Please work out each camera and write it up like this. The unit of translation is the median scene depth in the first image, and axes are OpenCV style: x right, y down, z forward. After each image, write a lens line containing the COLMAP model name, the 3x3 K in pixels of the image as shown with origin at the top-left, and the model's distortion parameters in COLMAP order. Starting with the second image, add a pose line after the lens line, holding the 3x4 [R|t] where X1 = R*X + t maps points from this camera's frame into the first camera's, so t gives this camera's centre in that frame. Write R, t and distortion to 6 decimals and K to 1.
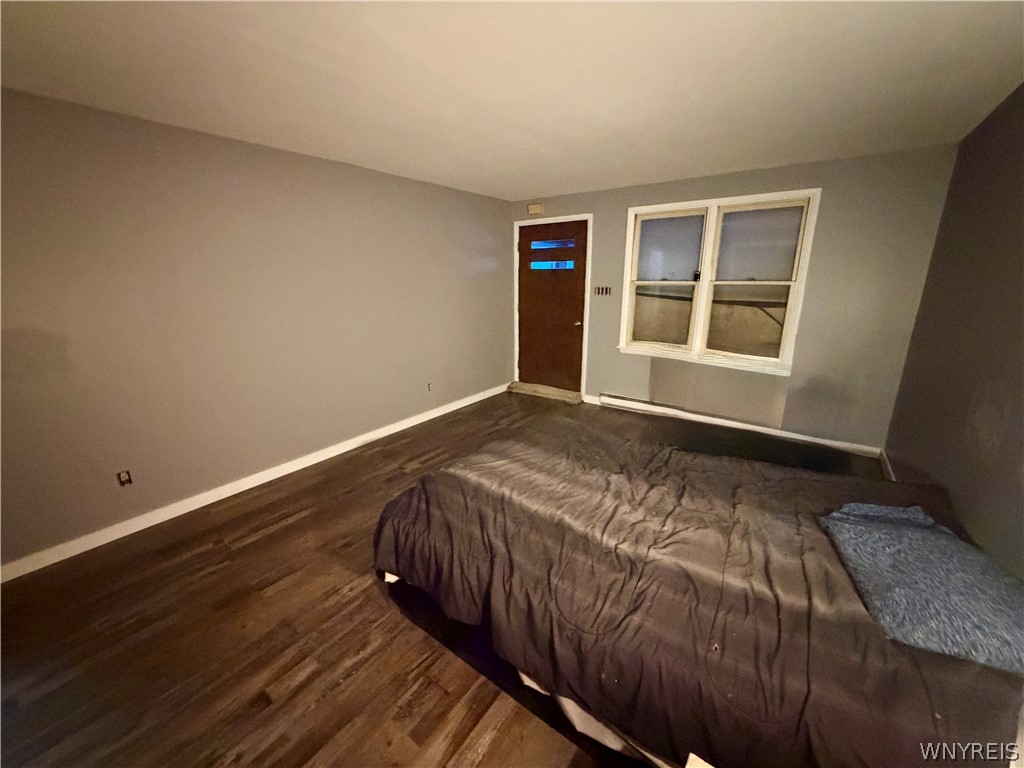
lens RADIAL K [[408.5, 0, 507.5], [0, 408.5, 382.0], [0, 0, 1]] dist [0.000257, -0.000340]
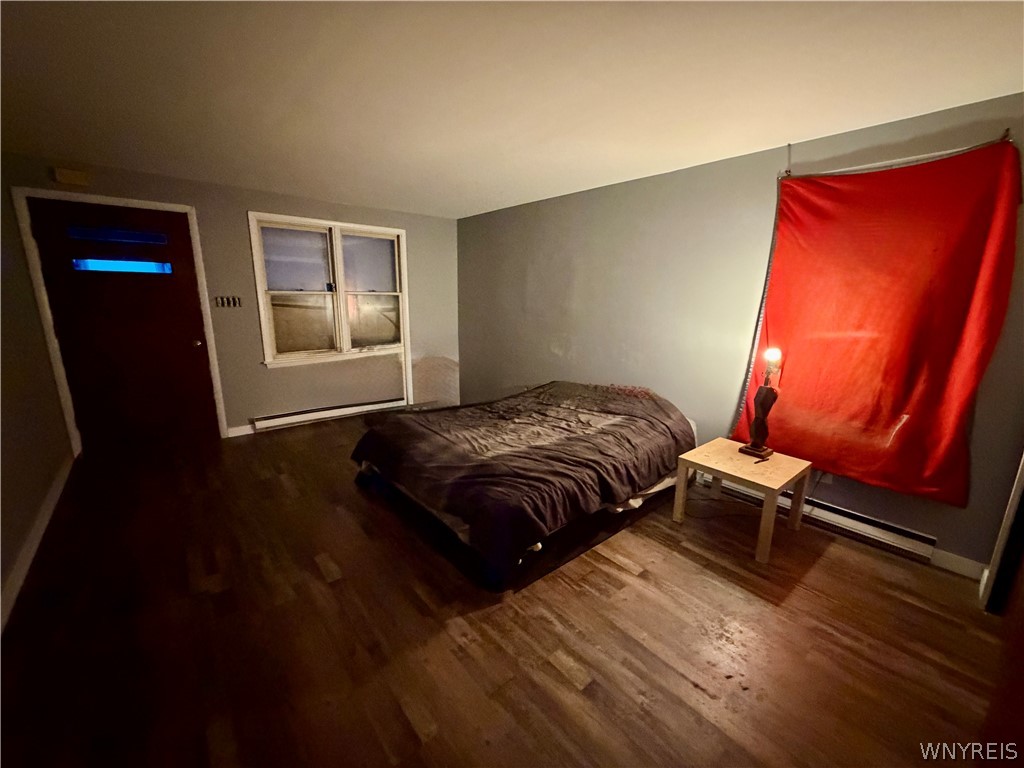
lens RADIAL K [[408.5, 0, 507.1], [0, 408.5, 385.0], [0, 0, 1]] dist [0.000257, -0.000340]
pose [[0.226347, -0.207284, 0.951736, -1.190143], [0.227186, 0.961380, 0.155354, -0.140079], [-0.947182, 0.181057, 0.264697, 0.634414]]
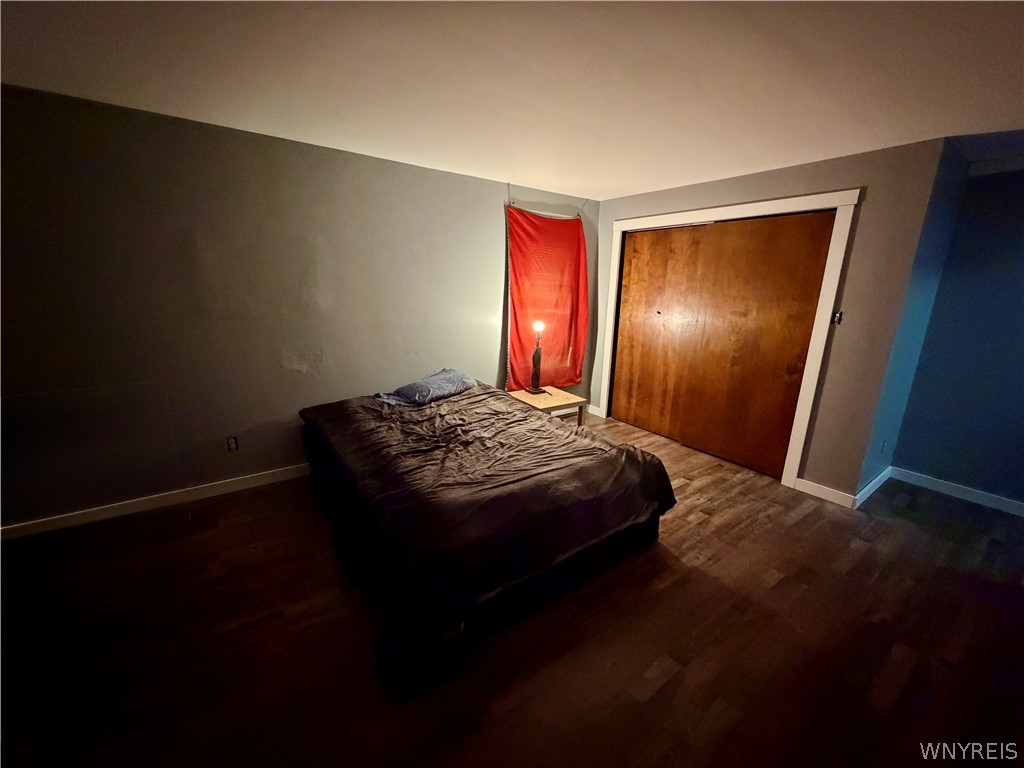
lens RADIAL K [[408.5, 0, 511.3], [0, 408.5, 388.0], [0, 0, 1]] dist [0.000257, -0.000340]
pose [[-0.953715, -0.092317, 0.286191, -0.180370], [0.054721, 0.882543, 0.467038, -0.535596], [-0.295691, 0.461082, -0.836642, 2.083622]]
